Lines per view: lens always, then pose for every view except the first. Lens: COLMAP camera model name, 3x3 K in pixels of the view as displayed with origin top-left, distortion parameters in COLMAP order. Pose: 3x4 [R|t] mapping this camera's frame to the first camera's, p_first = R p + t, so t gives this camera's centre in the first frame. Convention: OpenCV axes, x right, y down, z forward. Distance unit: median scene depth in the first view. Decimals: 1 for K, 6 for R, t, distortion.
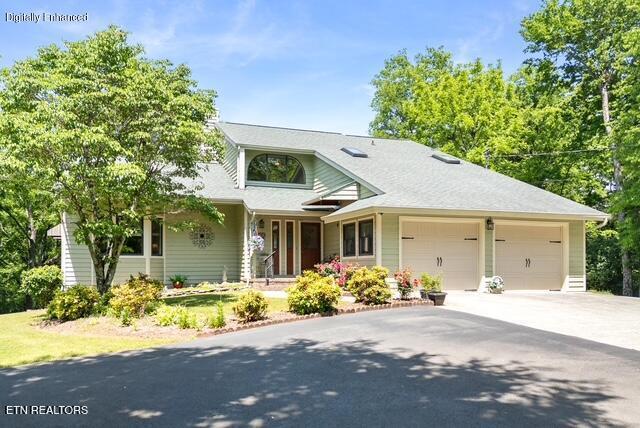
lens RADIAL K [[468.5, 0, 262.4], [0, 468.5, 260.7], [0, 0, 1]] dist [0.036340, -0.000496]
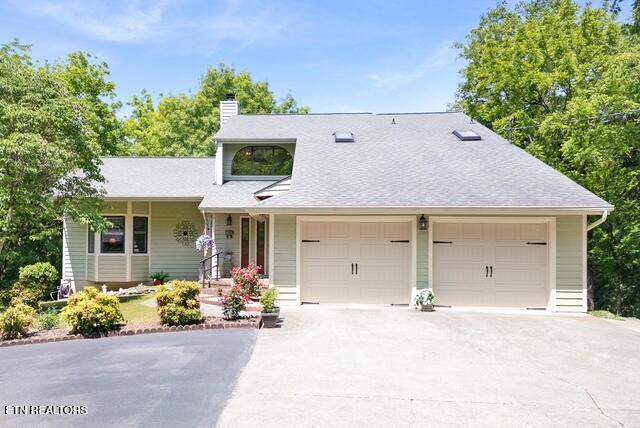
lens RADIAL K [[466.0, 0, 270.0], [0, 466.0, 243.2], [0, 0, 1]] dist [0.035776, -0.002420]
pose [[0.937454, 0.000300, -0.348108, 0.483791], [0.001095, 0.999992, 0.003811, -0.043359], [0.348107, -0.003954, 0.937447, 0.159667]]
